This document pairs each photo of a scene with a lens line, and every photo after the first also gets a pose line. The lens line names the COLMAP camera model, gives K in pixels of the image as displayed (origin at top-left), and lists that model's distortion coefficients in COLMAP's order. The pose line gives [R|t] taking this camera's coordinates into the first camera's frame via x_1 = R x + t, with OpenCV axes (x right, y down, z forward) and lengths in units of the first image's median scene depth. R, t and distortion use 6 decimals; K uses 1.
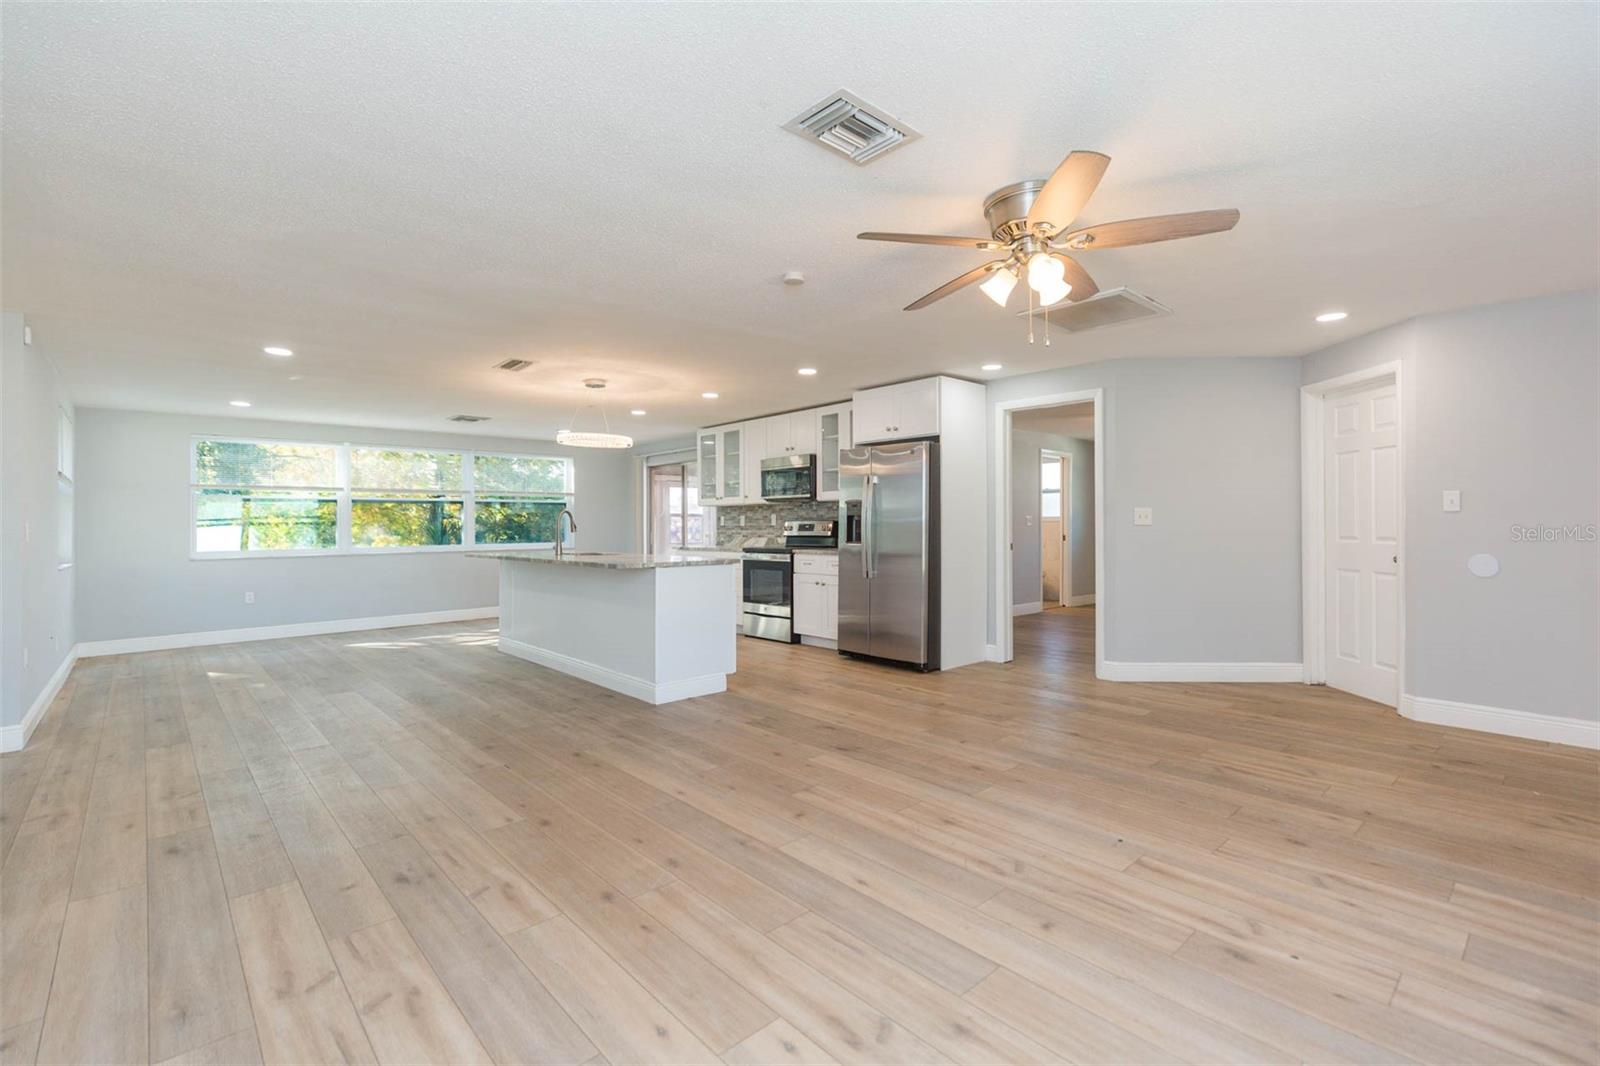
lens RADIAL K [[752.8, 0, 800.0], [0, 752.8, 533.0], [0, 0, 1]] dist [0.000987, 0.000294]
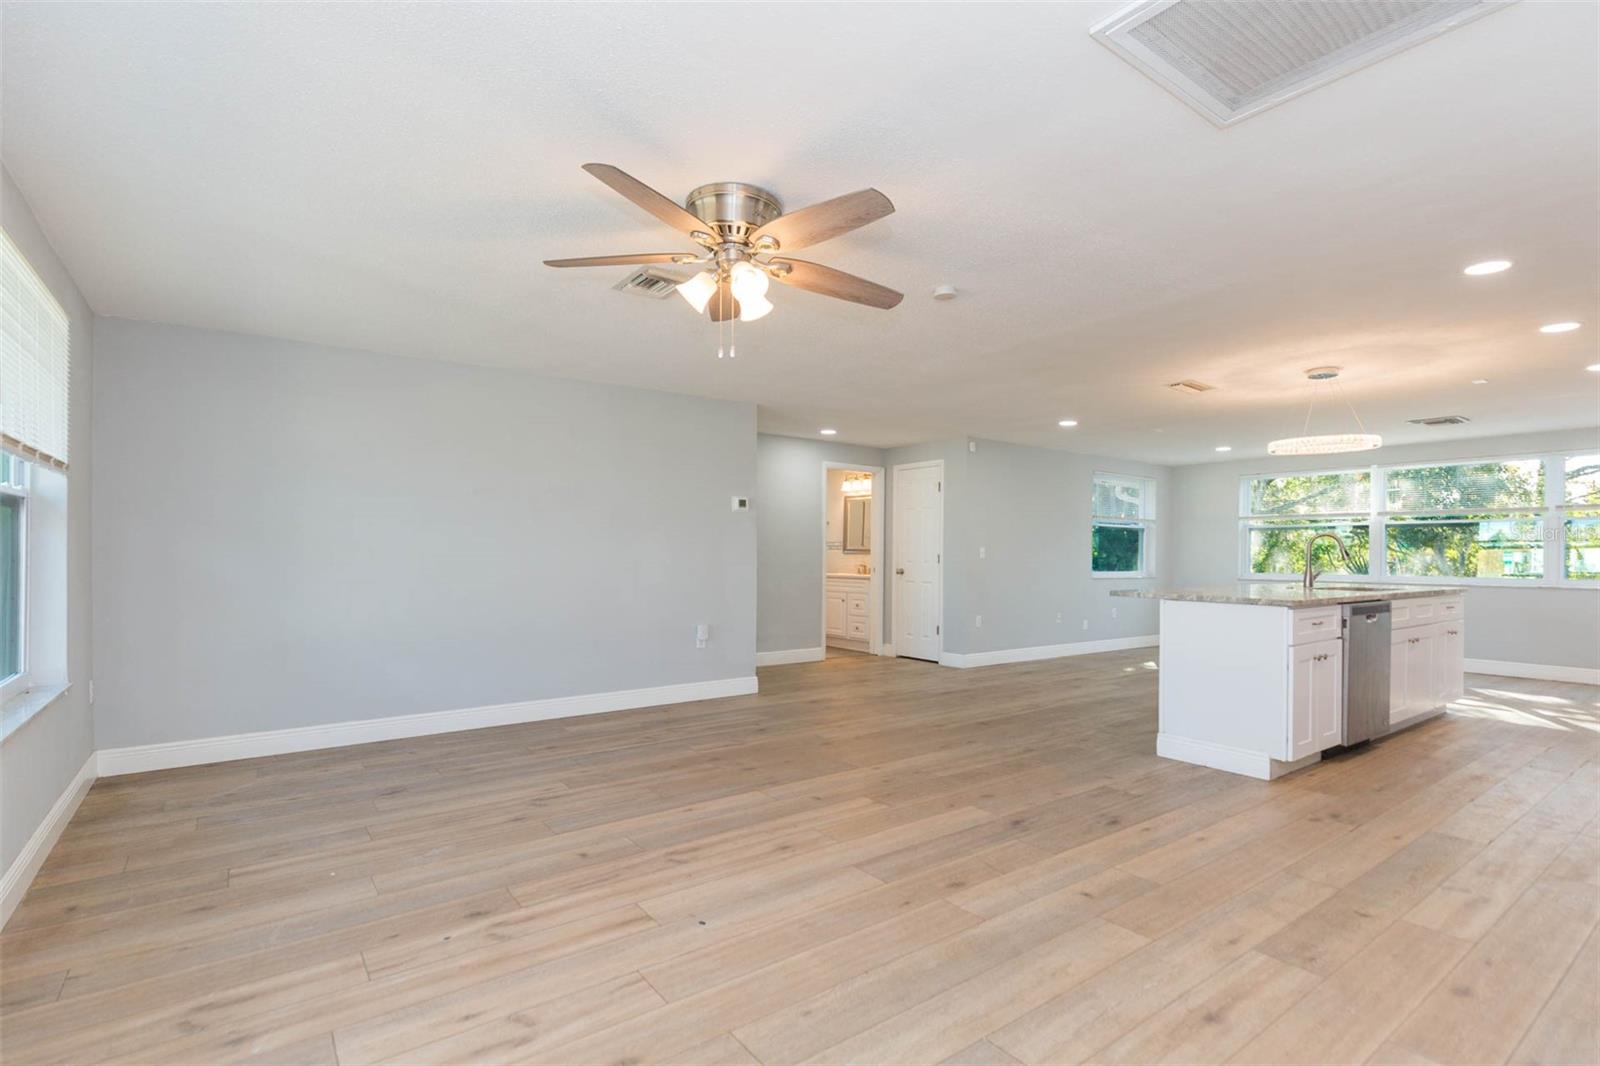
lens RADIAL K [[741.7, 0, 810.5], [0, 741.7, 543.7], [0, 0, 1]] dist [-0.000949, -0.000241]
pose [[-0.102006, -0.005529, -0.994768, 0.480785], [-0.018750, 0.999818, -0.003635, -0.004700], [0.994607, 0.018281, -0.102091, 0.465675]]
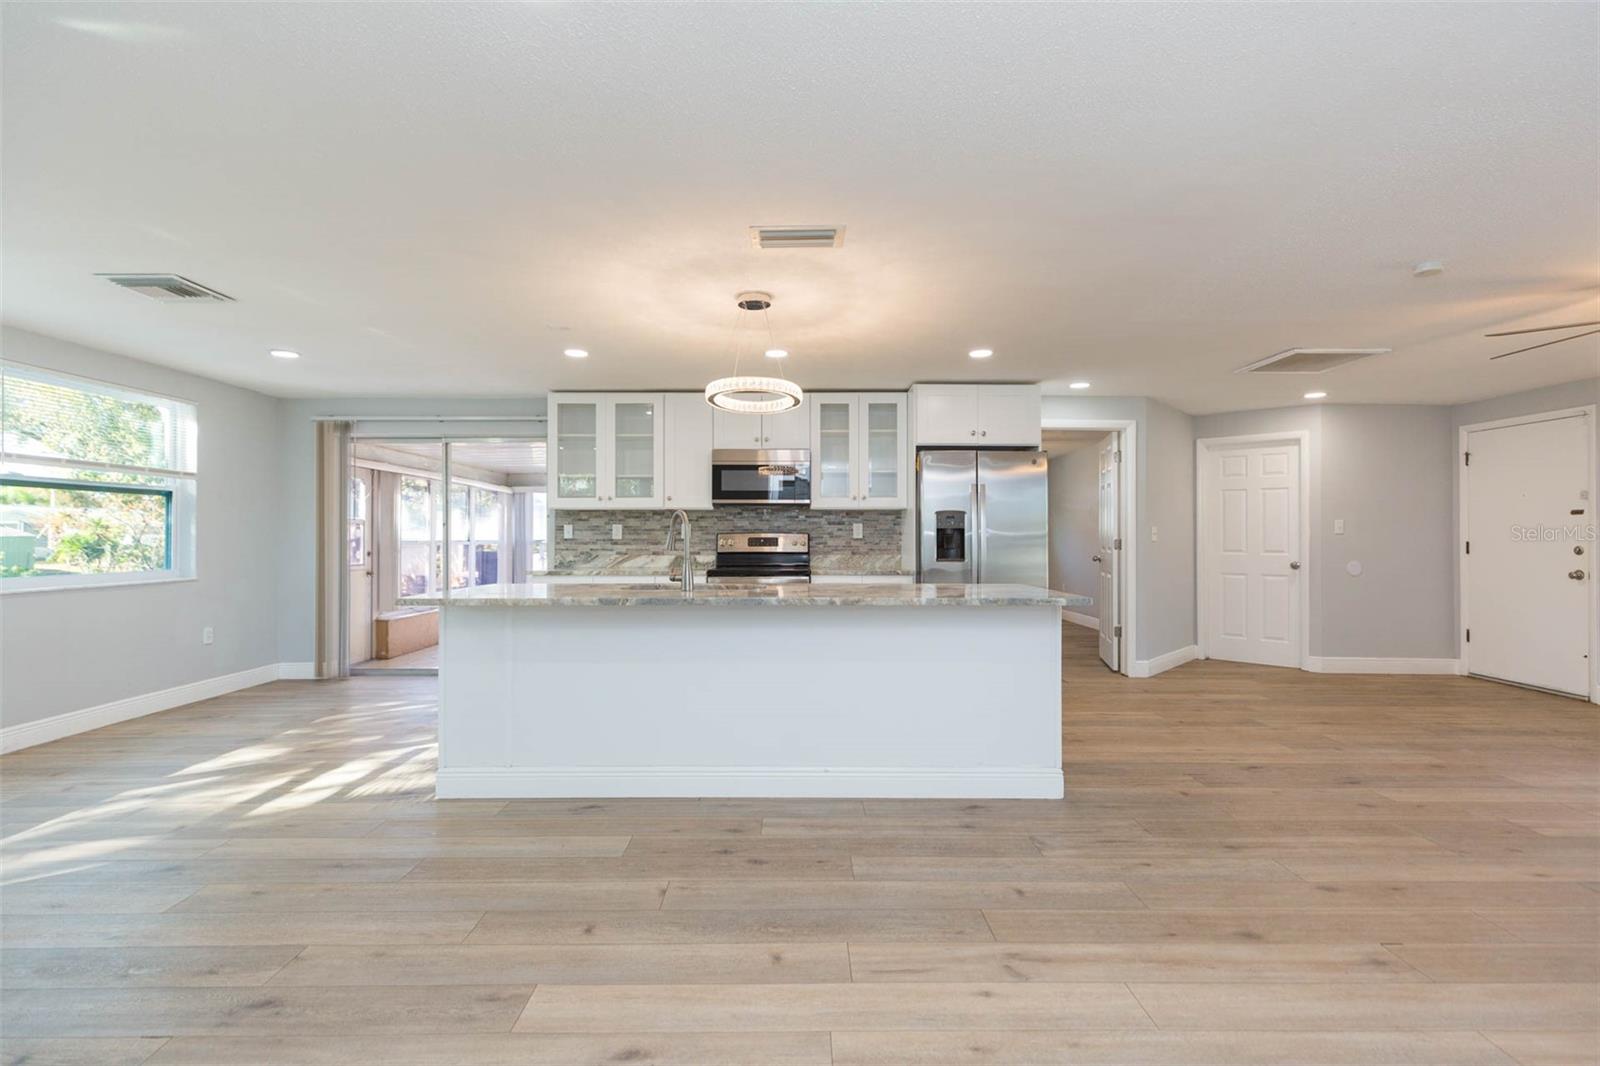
lens RADIAL K [[741.7, 0, 810.5], [0, 741.7, 543.7], [0, 0, 1]] dist [-0.000949, -0.000241]
pose [[0.651985, -0.001108, 0.758231, -0.587374], [0.001932, 0.999998, -0.000201, -0.005505], [-0.758230, 0.001596, 0.651986, 0.496484]]
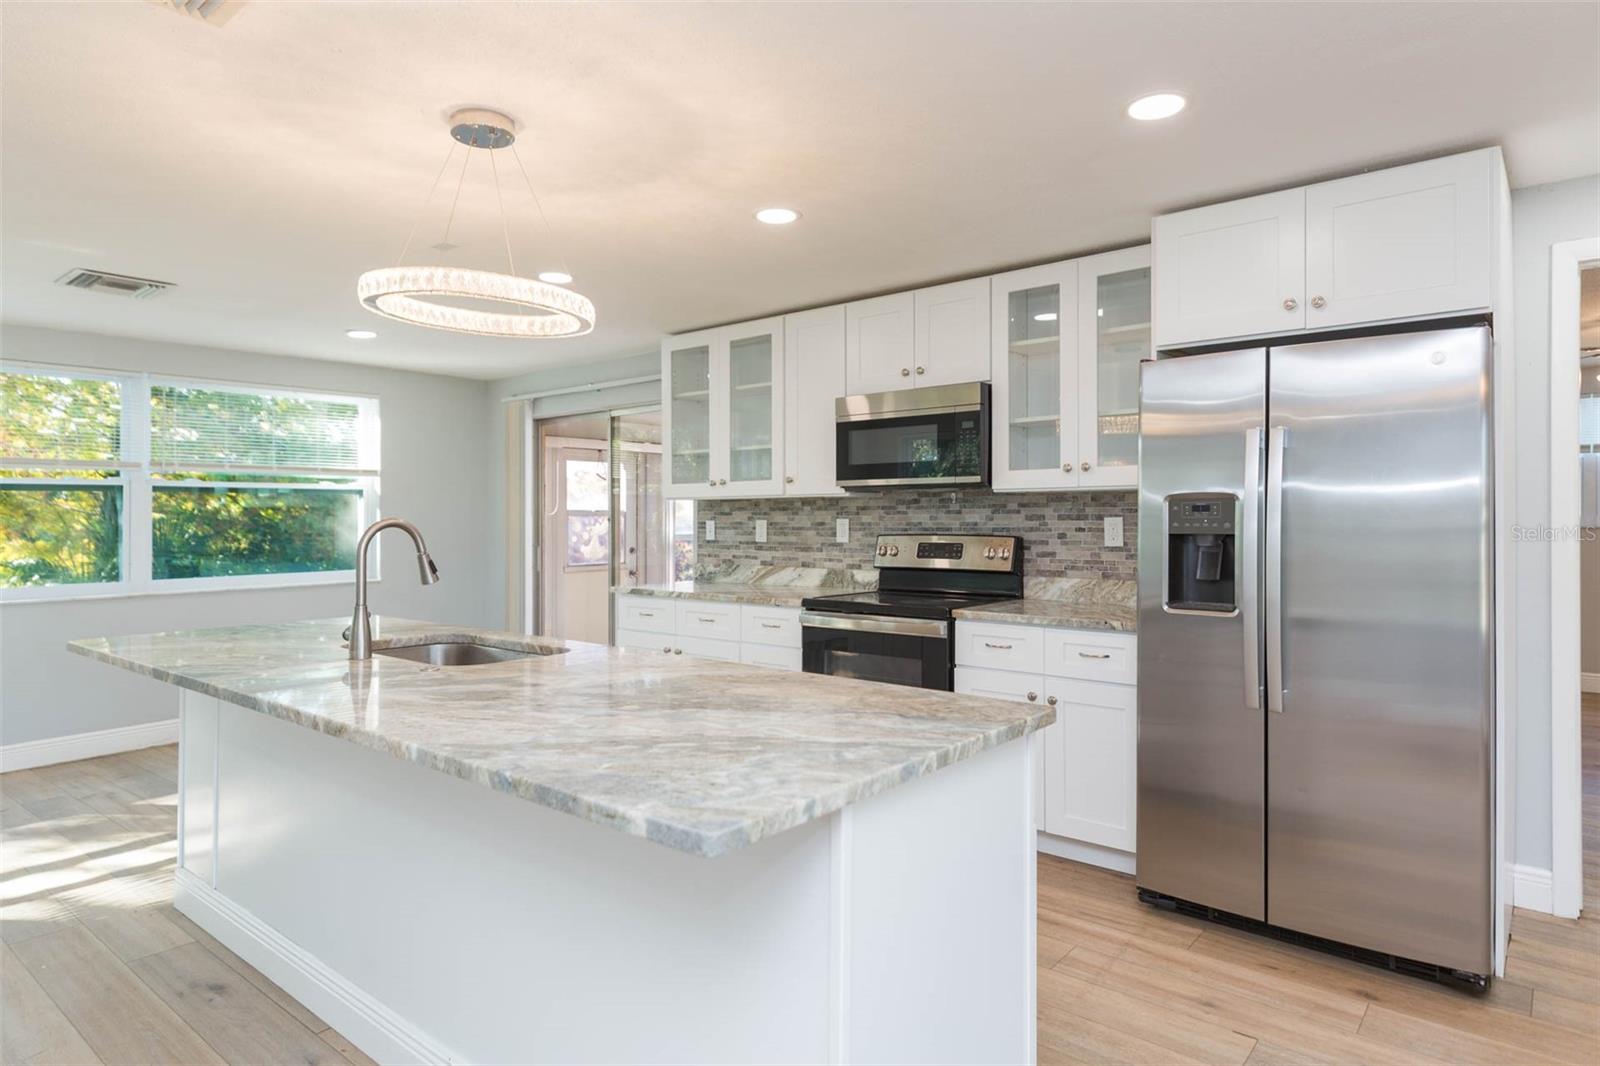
lens RADIAL K [[931.8, 0, 800.0], [0, 931.8, 533.0], [0, 0, 1]] dist [-0.003095, -0.000940]
pose [[0.989053, -0.003647, 0.147517, -0.168216], [0.002028, 0.999936, 0.011124, -0.025963], [-0.147548, -0.010703, 0.988997, 0.502377]]
